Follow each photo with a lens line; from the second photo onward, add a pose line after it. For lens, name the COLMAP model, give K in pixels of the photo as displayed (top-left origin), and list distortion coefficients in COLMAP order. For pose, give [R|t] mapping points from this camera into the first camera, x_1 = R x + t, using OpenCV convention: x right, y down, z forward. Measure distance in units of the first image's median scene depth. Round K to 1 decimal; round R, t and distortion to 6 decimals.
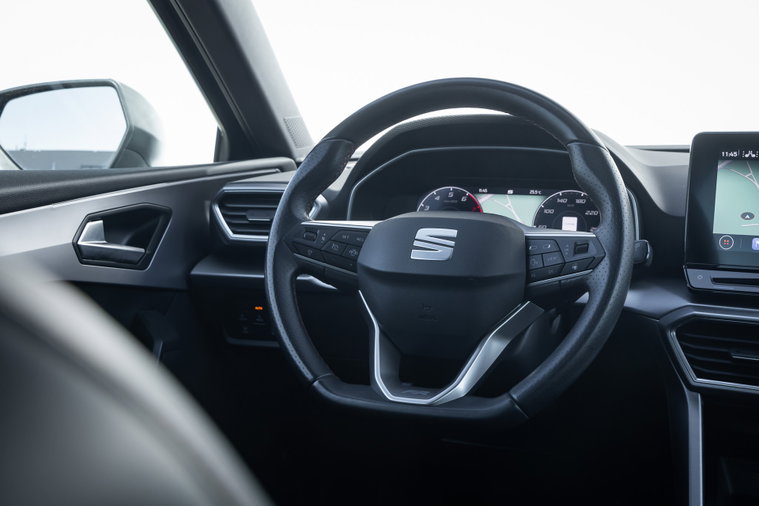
lens RADIAL K [[1077.0, 0, 379.5], [0, 1077.0, 253.0], [0, 0, 1]] dist [-0.012272, 0.008111]
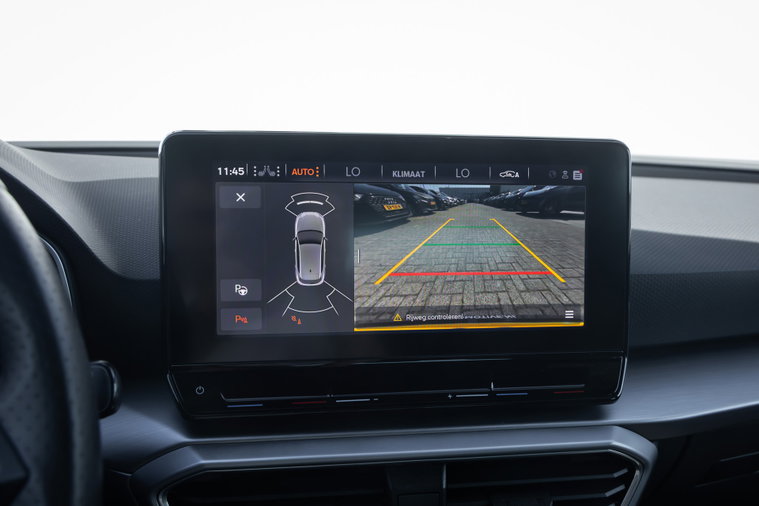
lens RADIAL K [[713.0, 0, 380.6], [0, 713.0, 262.5], [0, 0, 1]] dist [-0.003726, -0.001303]
pose [[0.755276, -0.112594, 0.645663, 0.117099], [0.052132, 0.992332, 0.112066, -0.071255], [-0.653330, -0.050981, 0.755355, 0.572130]]
